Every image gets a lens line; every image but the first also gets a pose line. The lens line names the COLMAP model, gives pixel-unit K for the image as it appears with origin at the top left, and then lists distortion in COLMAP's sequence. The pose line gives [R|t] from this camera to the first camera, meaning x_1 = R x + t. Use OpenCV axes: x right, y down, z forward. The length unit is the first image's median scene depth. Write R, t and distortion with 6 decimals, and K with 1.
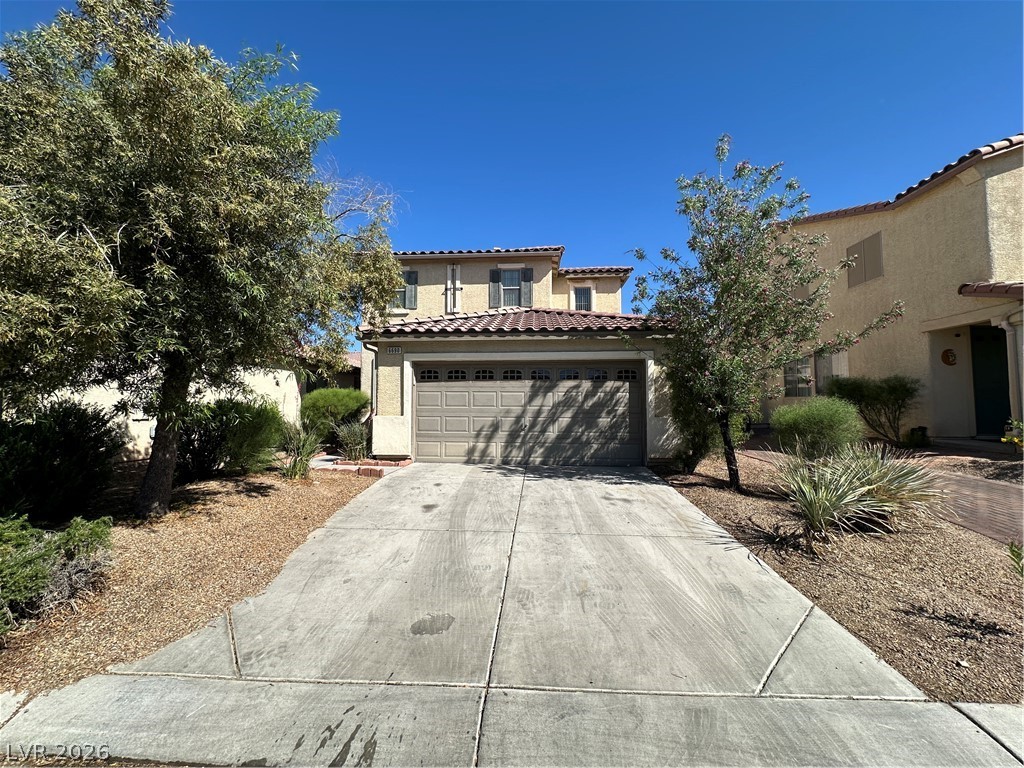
lens RADIAL K [[409.7, 0, 510.3], [0, 409.7, 380.4], [0, 0, 1]] dist [-0.001018, 0.000491]
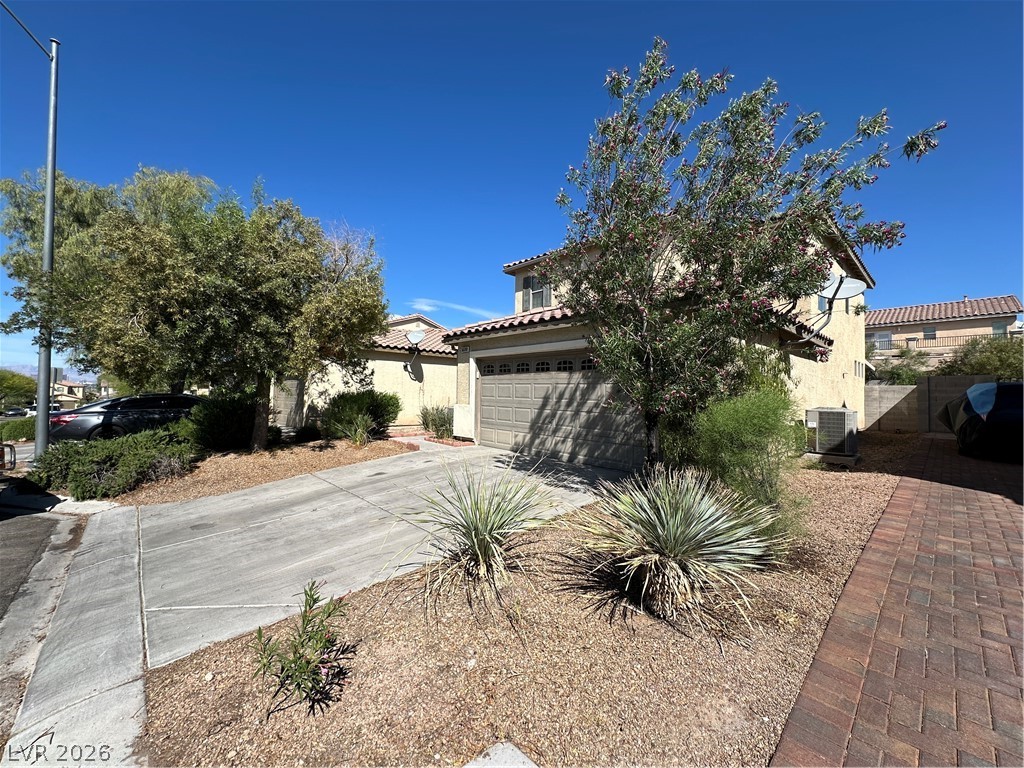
lens RADIAL K [[409.7, 0, 513.2], [0, 409.7, 385.0], [0, 0, 1]] dist [-0.001018, 0.000491]
pose [[0.730112, -0.003886, -0.683316, 0.623762], [0.025126, 0.999460, 0.021164, 0.008271], [0.682865, -0.032621, 0.729816, 0.225845]]
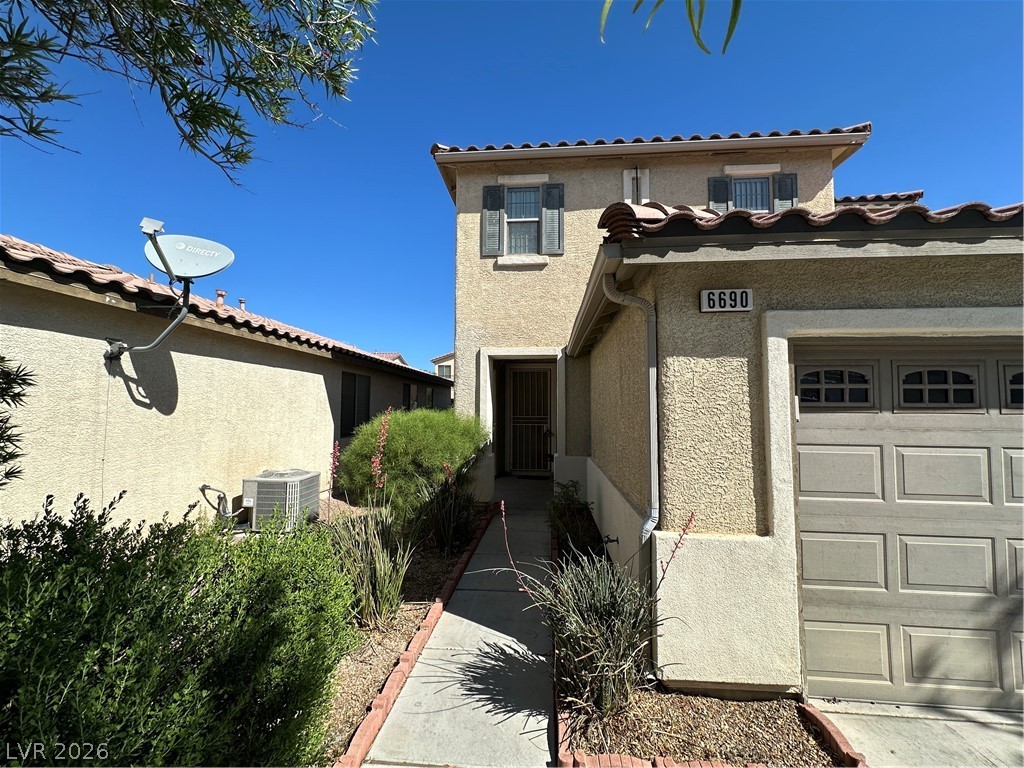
lens RADIAL K [[409.7, 0, 514.2], [0, 409.7, 382.3], [0, 0, 1]] dist [-0.001018, 0.000491]
pose [[0.999957, 0.001765, -0.009119, -0.425558], [-0.001811, 0.999986, -0.005027, -0.014725], [0.009110, 0.005044, 0.999946, 0.714732]]
